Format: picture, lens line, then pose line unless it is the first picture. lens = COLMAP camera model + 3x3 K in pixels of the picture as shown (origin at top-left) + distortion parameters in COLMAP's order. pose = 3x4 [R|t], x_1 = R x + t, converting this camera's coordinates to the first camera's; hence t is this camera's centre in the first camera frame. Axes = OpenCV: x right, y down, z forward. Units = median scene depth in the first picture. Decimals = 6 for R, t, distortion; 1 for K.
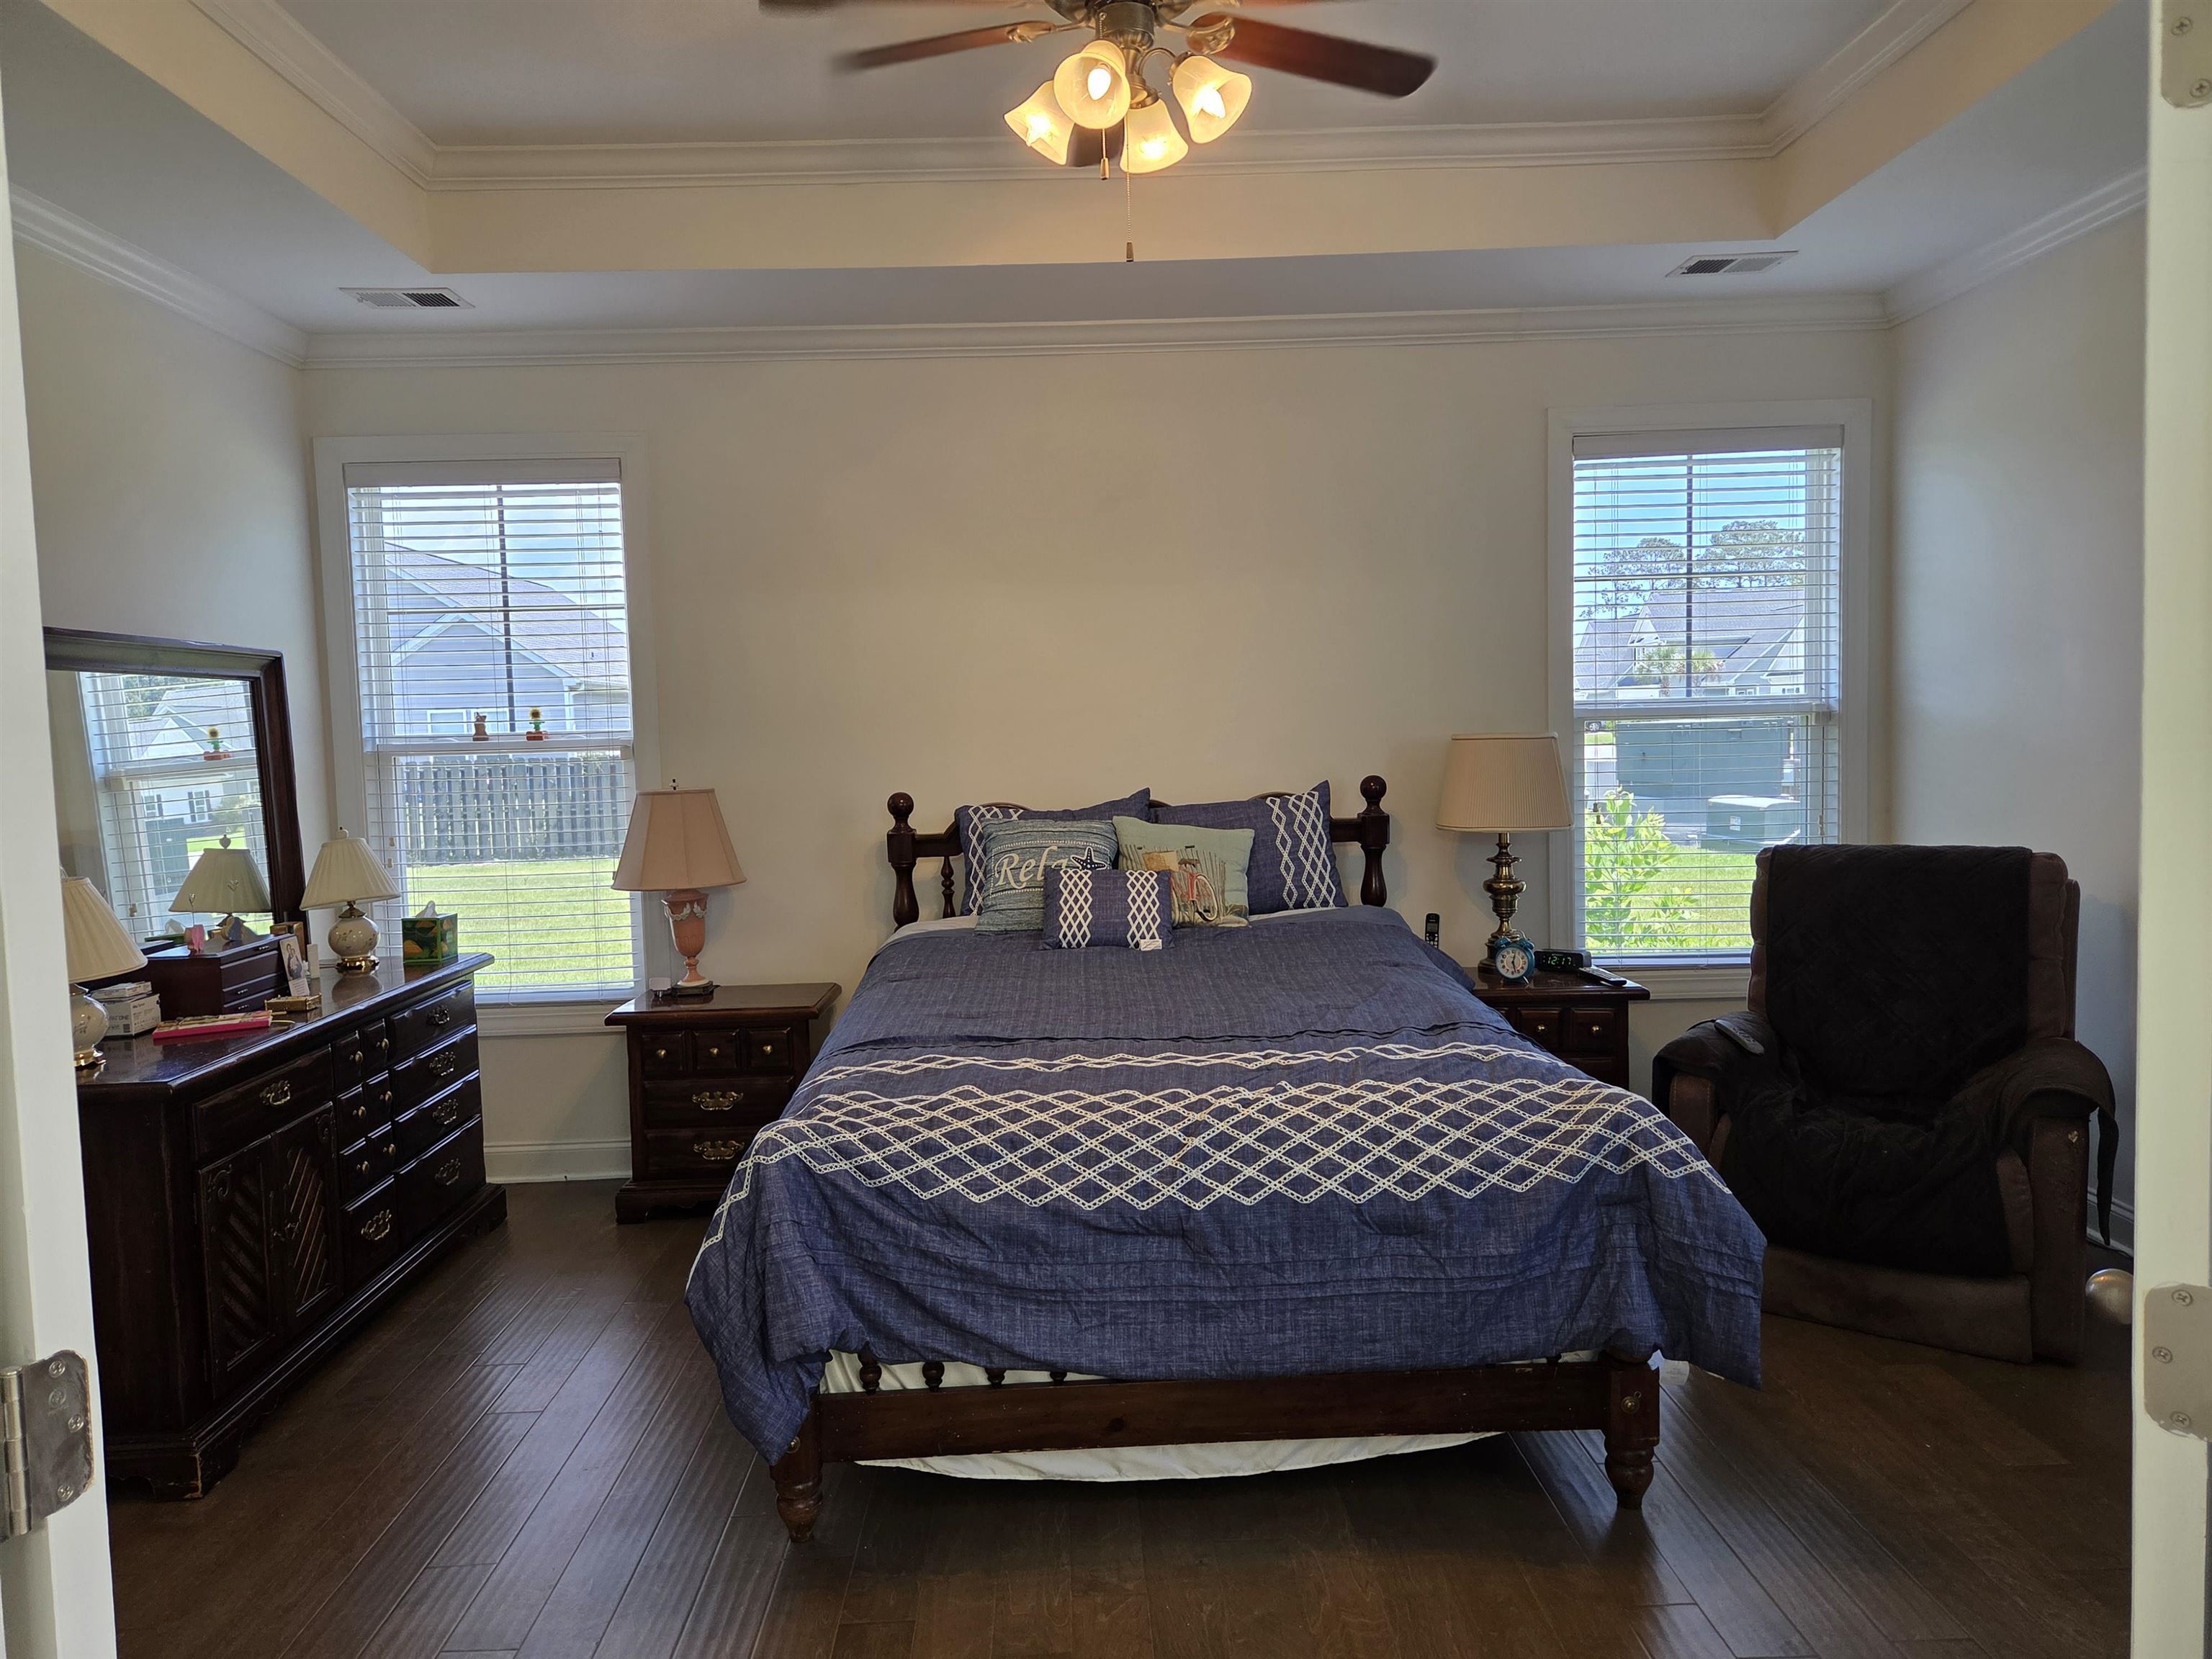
lens RADIAL K [[1468.6, 0, 1098.4], [0, 1468.6, 819.1], [0, 0, 1]] dist [0.024143, -0.000802]
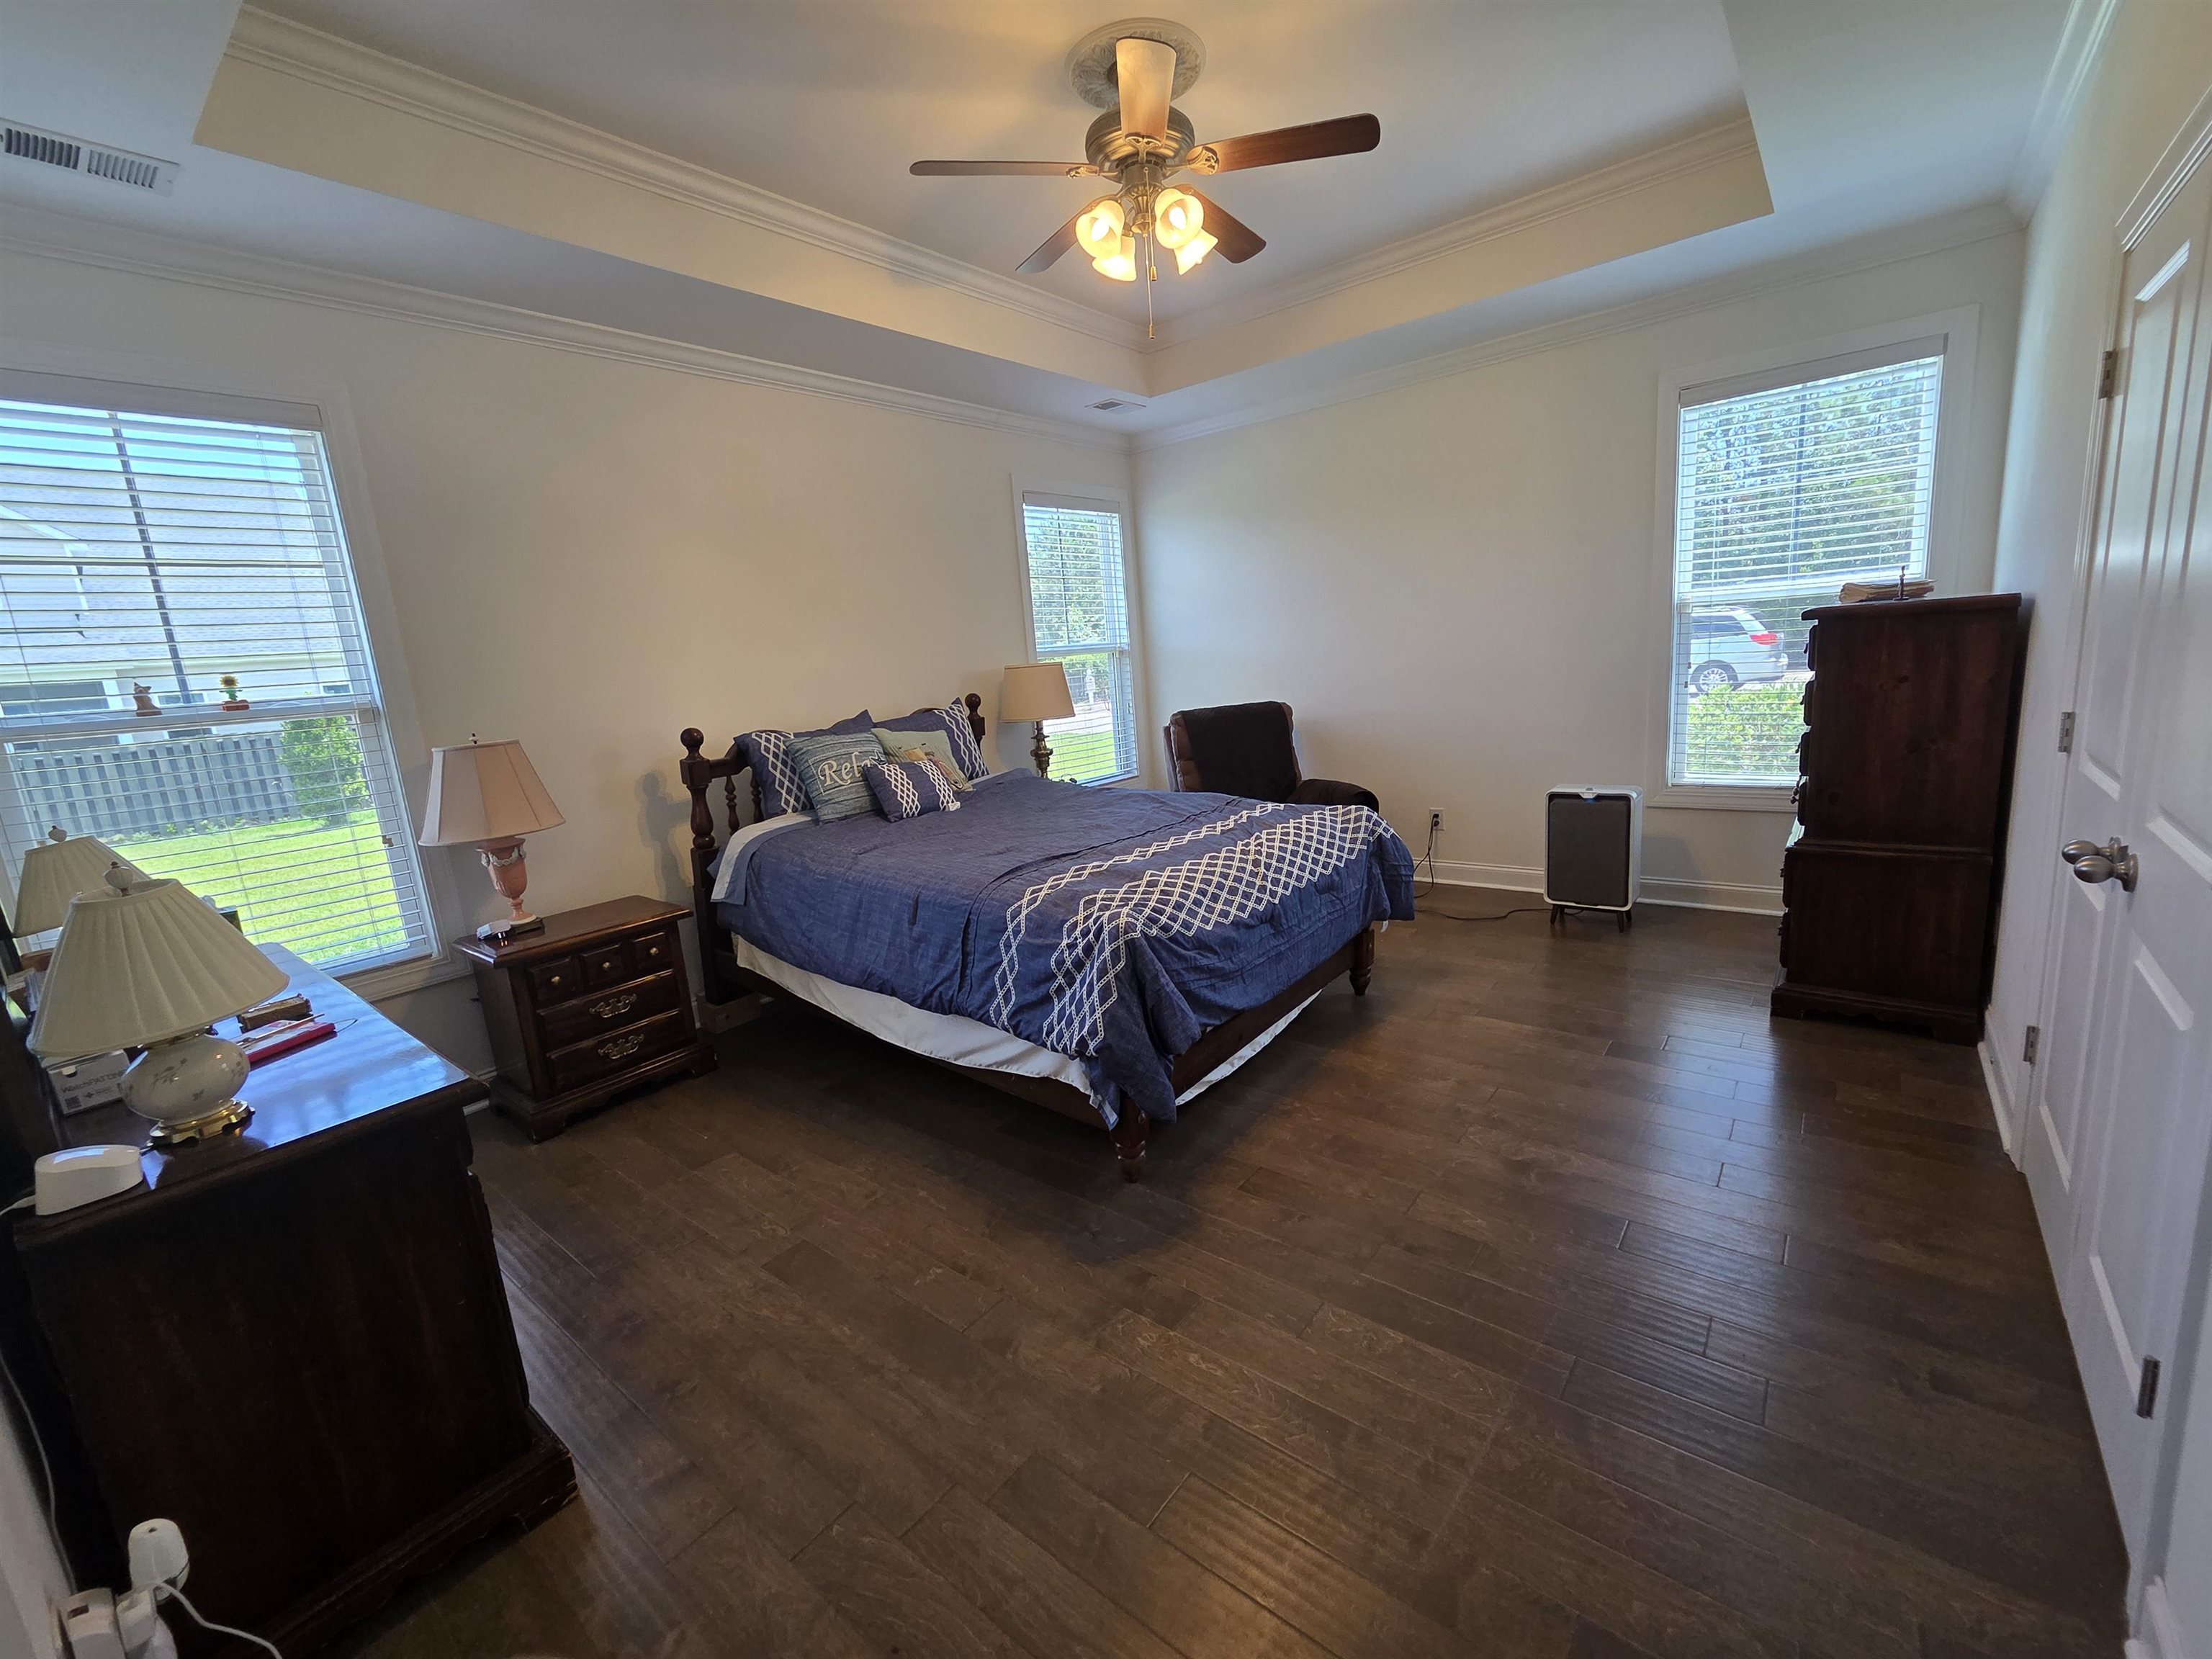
lens RADIAL K [[899.1, 0, 1109.3], [0, 899.1, 833.9], [0, 0, 1]] dist [-0.008038, -0.000206]
pose [[0.639338, -0.172544, 0.749317, -0.484472], [0.107433, 0.984984, 0.135146, 0.005329], [-0.761384, -0.005903, 0.648275, 0.242741]]
